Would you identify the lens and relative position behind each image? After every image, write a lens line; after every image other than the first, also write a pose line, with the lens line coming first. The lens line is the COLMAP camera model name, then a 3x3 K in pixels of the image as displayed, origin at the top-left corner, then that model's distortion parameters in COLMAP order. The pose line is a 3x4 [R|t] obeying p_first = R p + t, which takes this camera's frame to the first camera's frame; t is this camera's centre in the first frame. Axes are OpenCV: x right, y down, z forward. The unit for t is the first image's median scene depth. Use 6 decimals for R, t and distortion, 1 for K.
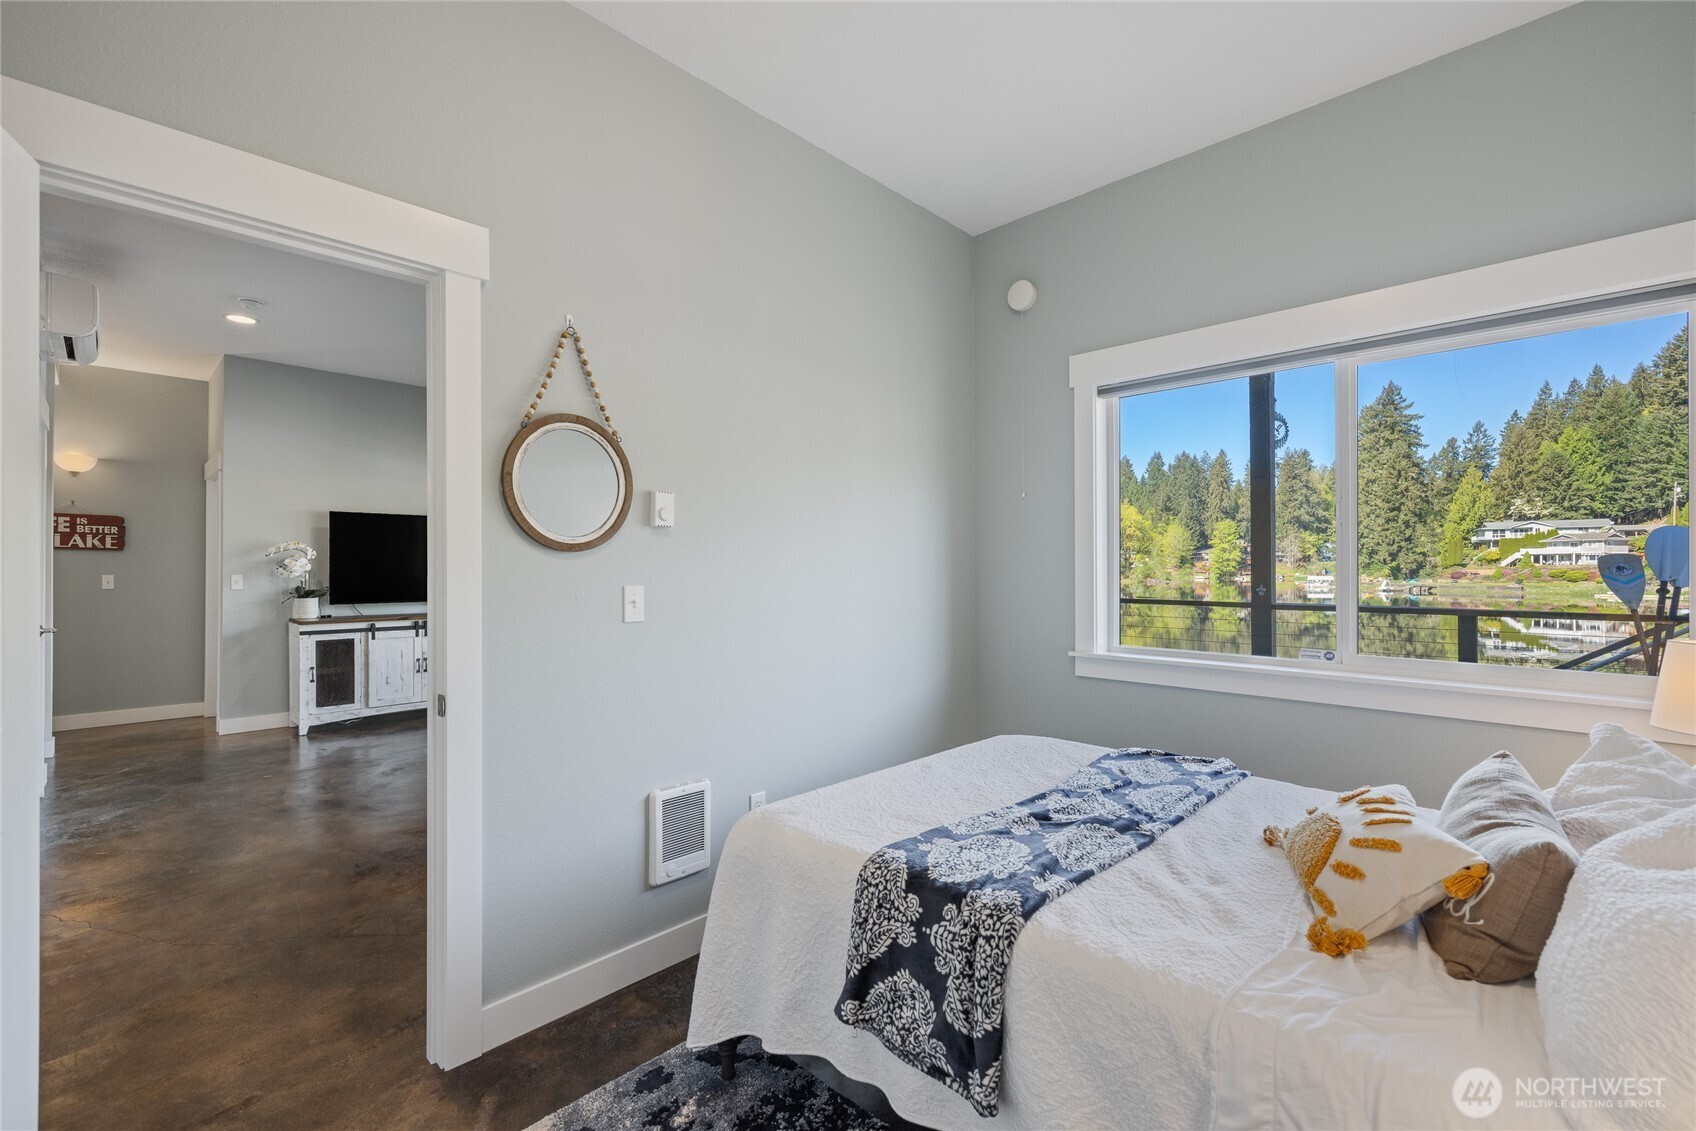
lens RADIAL K [[729.1, 0, 826.2], [0, 729.1, 553.3], [0, 0, 1]] dist [-0.005340, 0.001764]
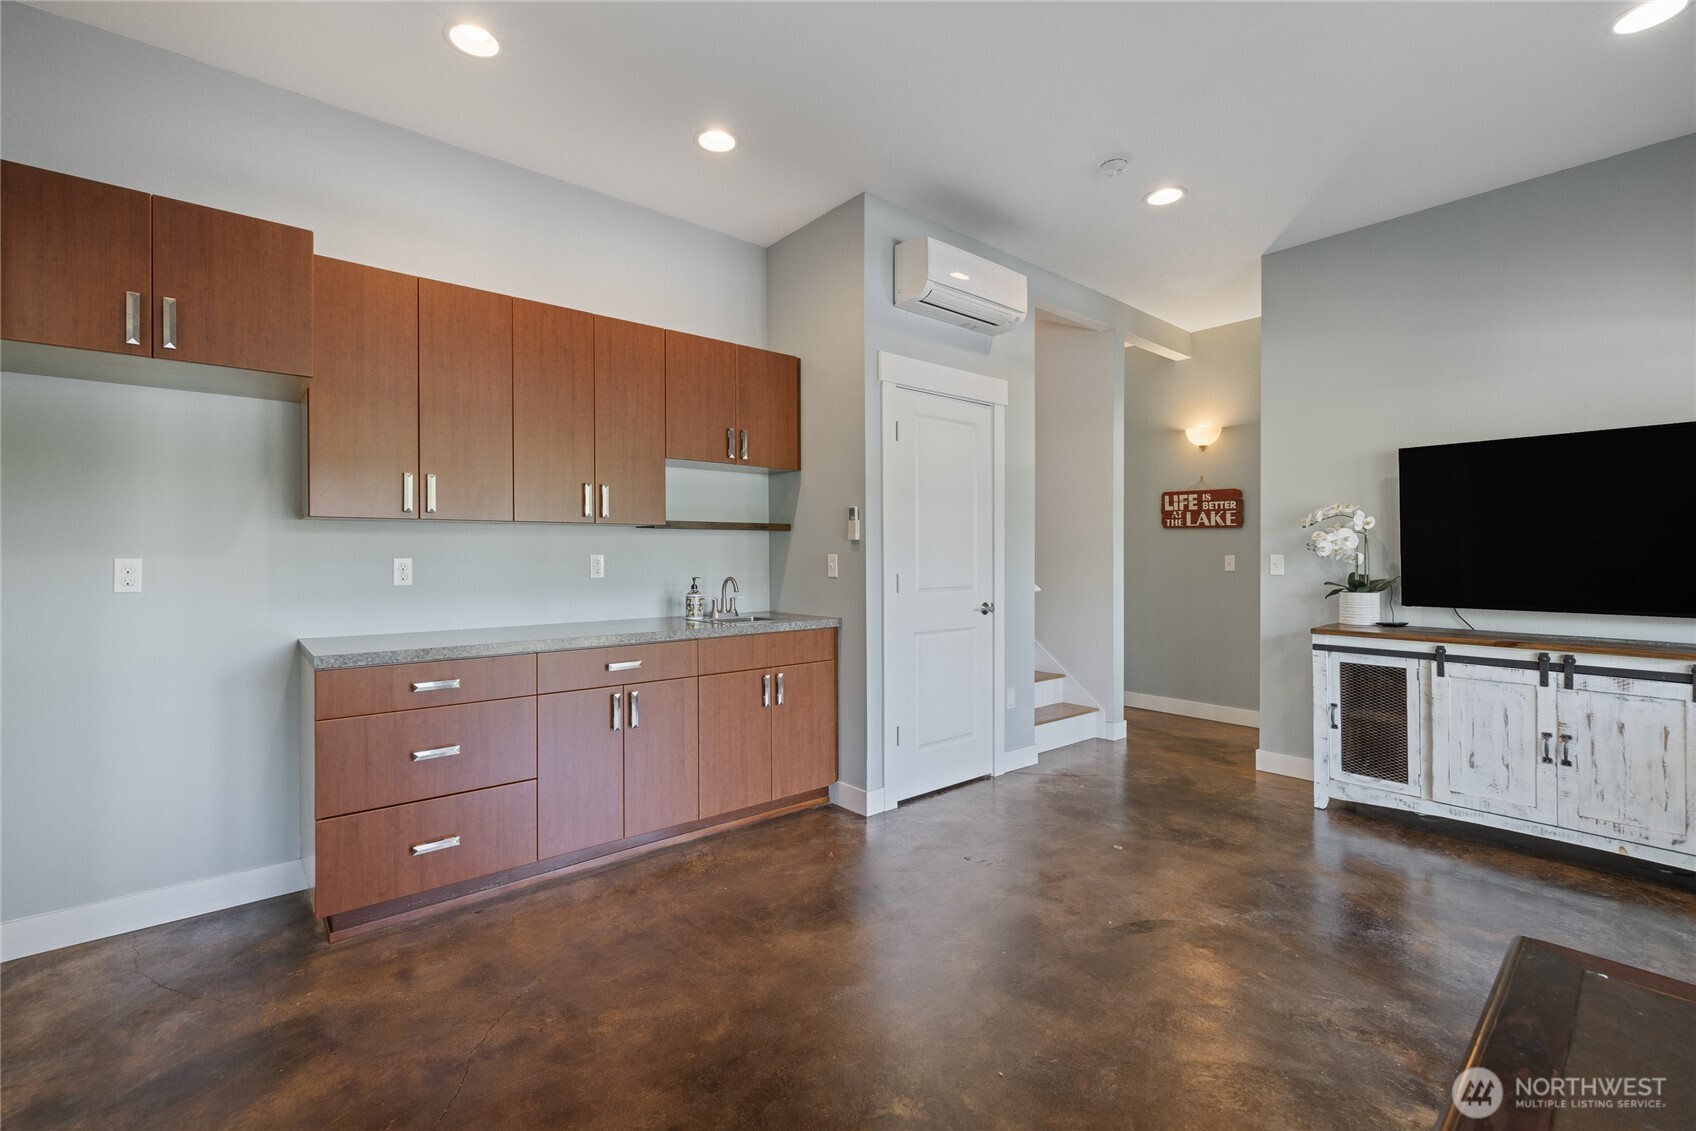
lens RADIAL K [[729.1, 0, 844.0], [0, 729.1, 555.8], [0, 0, 1]] dist [-0.005340, 0.001764]
pose [[-0.090463, 0.001617, -0.995898, -0.050821], [0.018572, 0.999828, -0.000064, 0.021957], [0.995727, -0.018501, -0.090478, 0.616001]]
